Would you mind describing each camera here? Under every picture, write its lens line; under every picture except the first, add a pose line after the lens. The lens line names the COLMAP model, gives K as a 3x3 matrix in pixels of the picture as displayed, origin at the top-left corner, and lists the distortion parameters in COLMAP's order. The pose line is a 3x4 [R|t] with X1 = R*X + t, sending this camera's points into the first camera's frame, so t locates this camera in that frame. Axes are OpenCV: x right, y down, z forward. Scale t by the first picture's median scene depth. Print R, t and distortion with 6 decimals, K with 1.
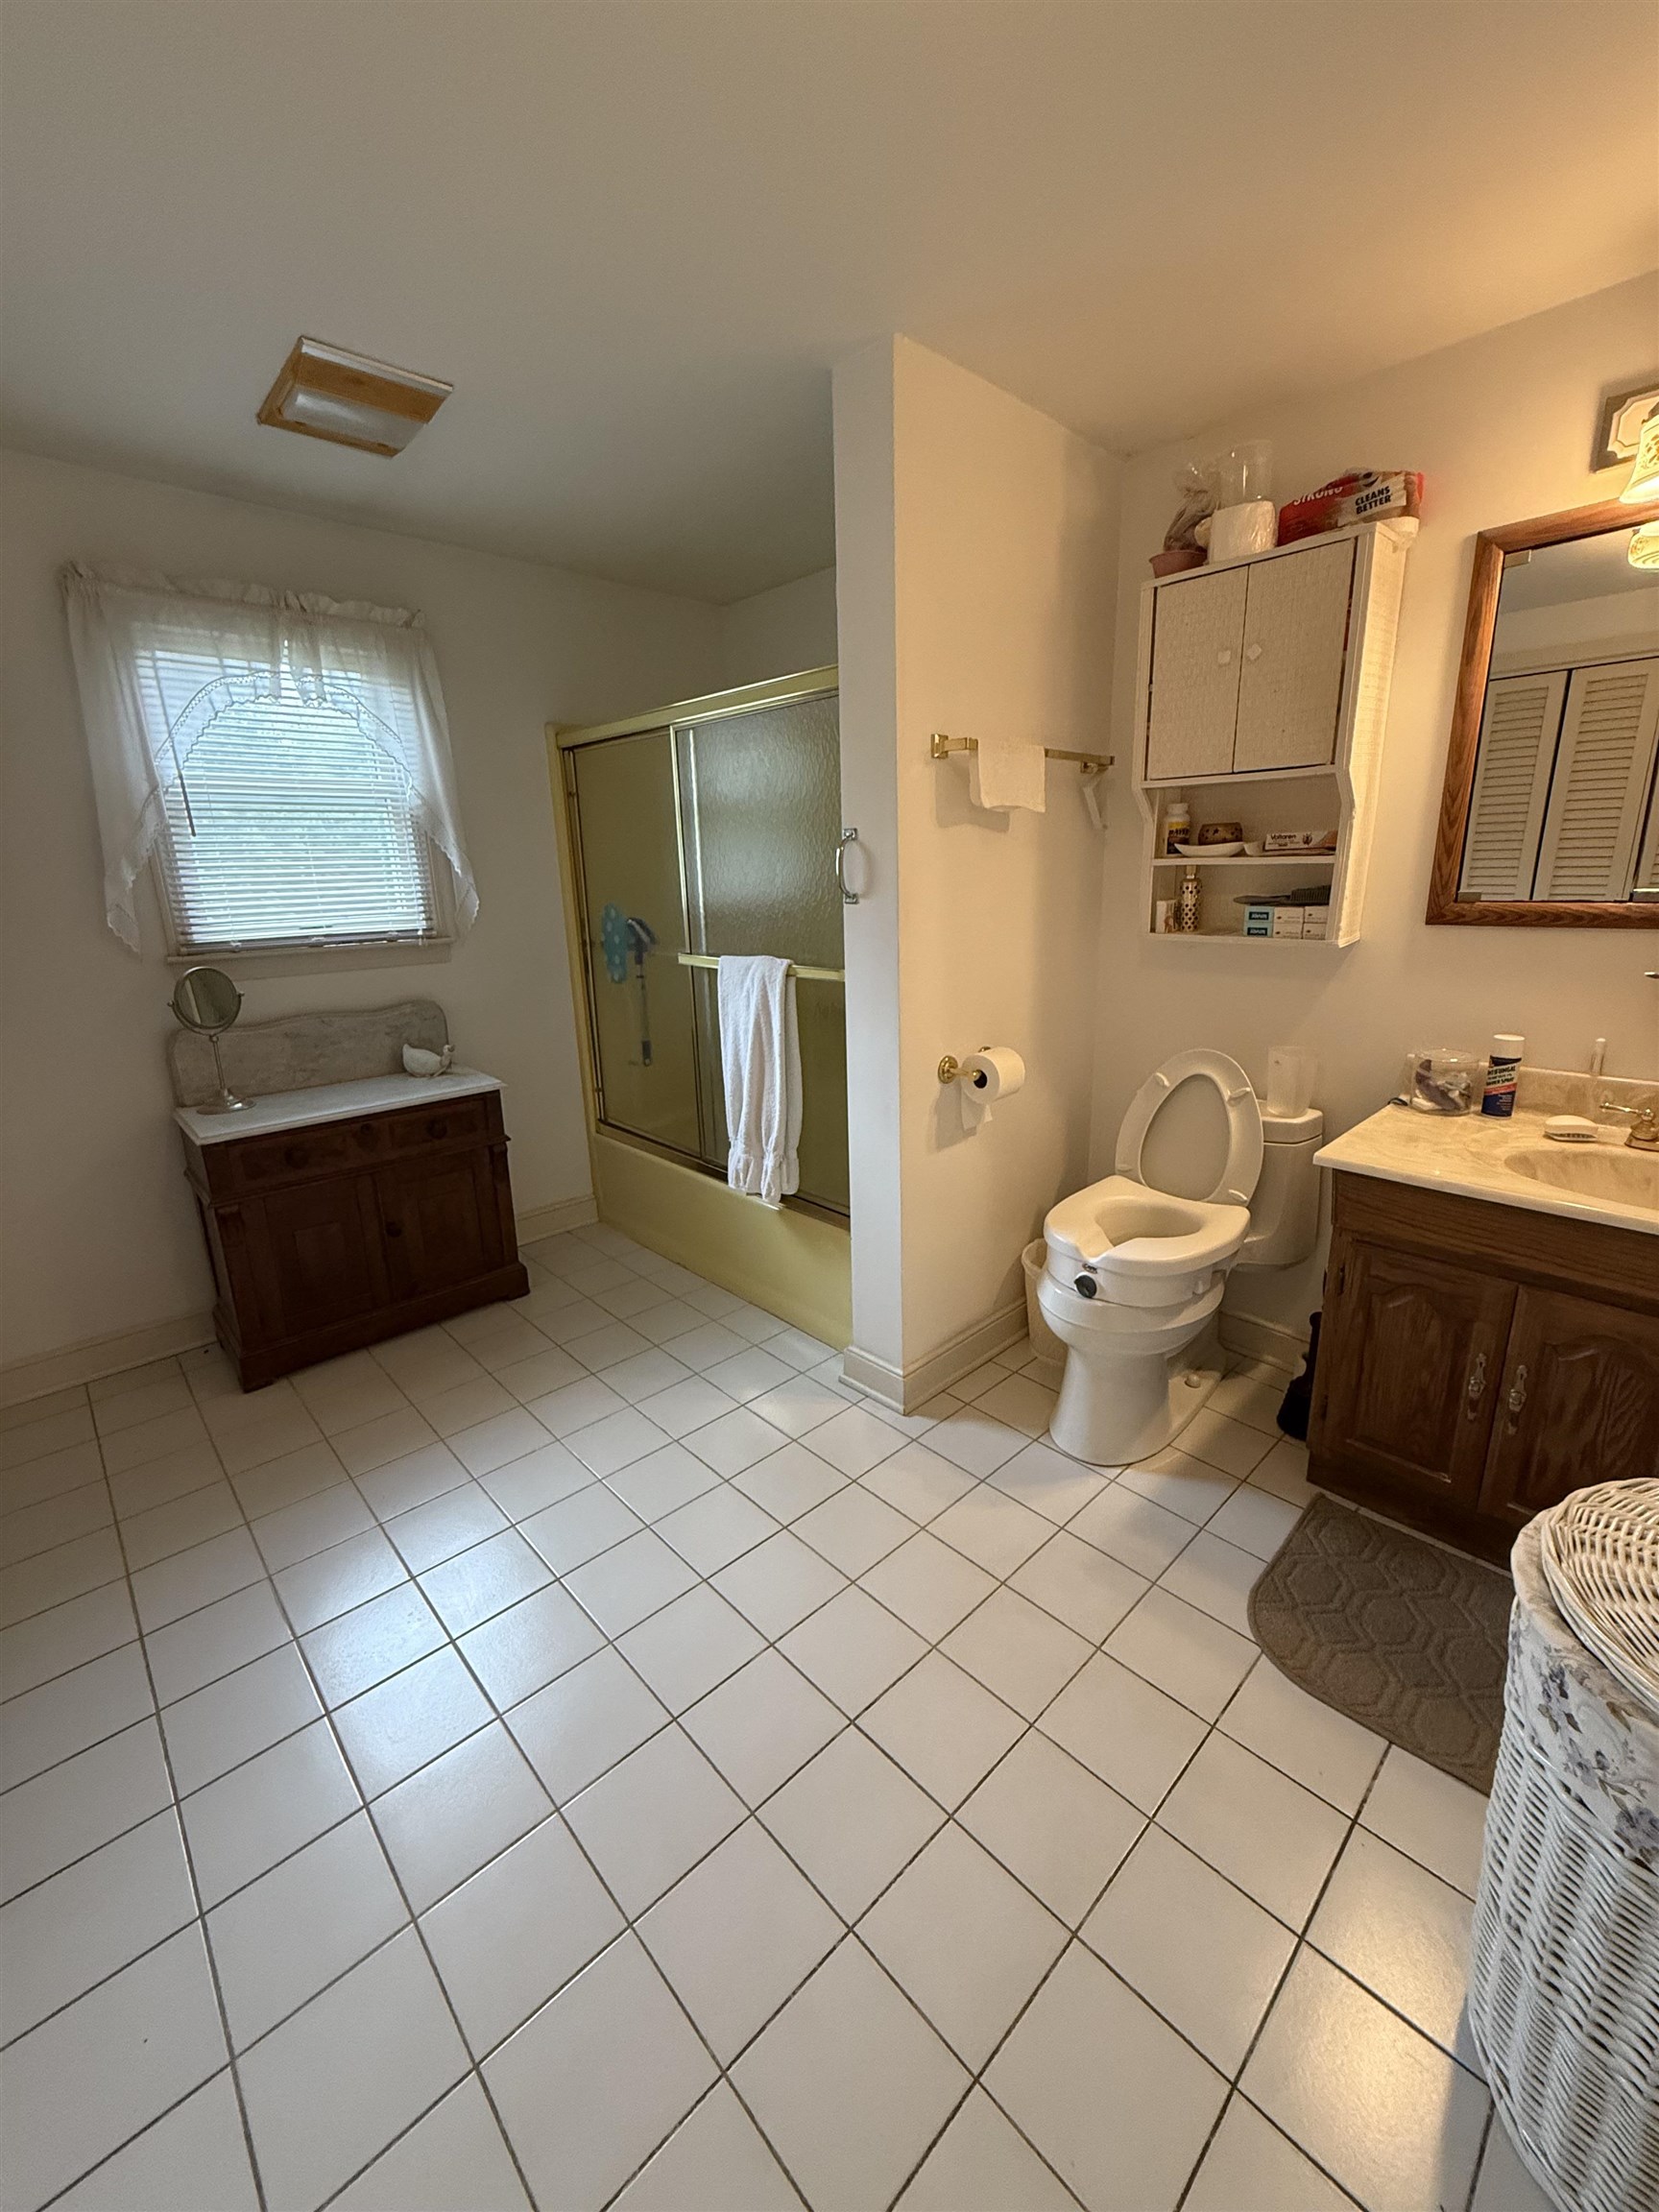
lens RADIAL K [[891.3, 0, 829.5], [0, 891.3, 1106.0], [0, 0, 1]] dist [0.000862, 0.000087]
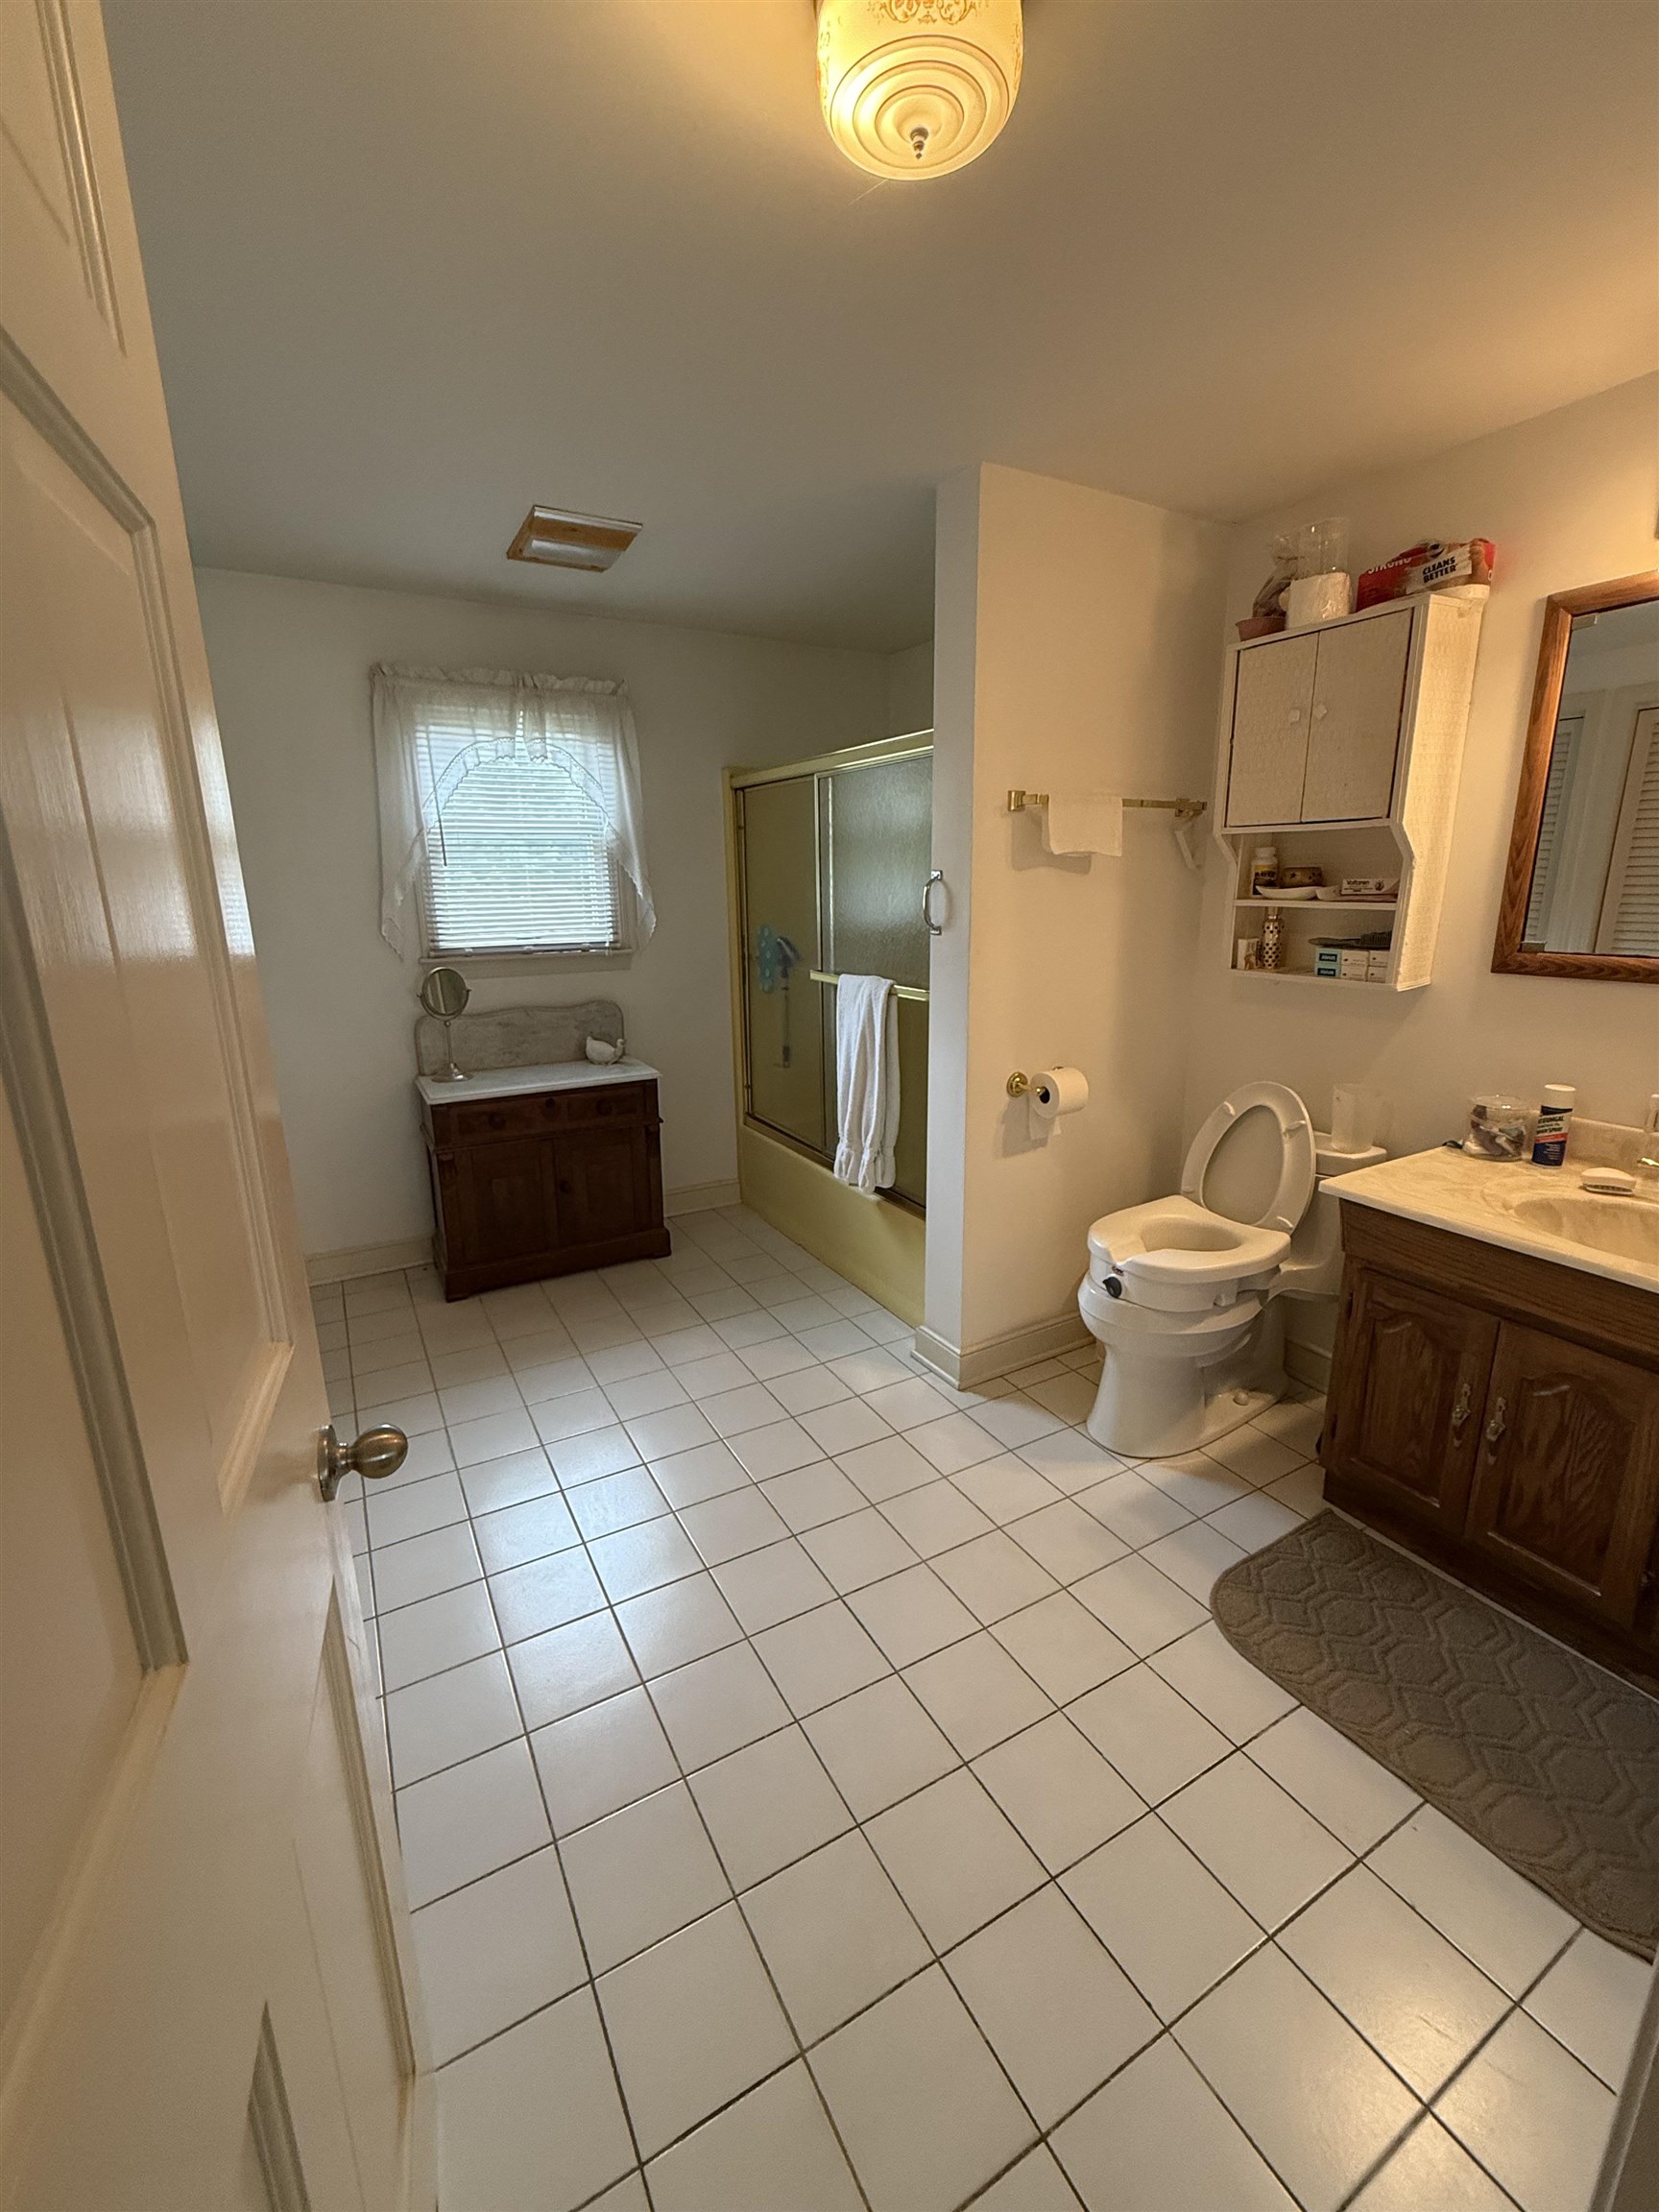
lens RADIAL K [[916.0, 0, 821.2], [0, 916.0, 1113.9], [0, 0, 1]] dist [-0.000849, 0.000138]
pose [[0.969785, 0.074320, -0.232367, 0.167528], [-0.076243, 0.997089, 0.000704, 0.013748], [0.231743, 0.017034, 0.972628, -0.175542]]
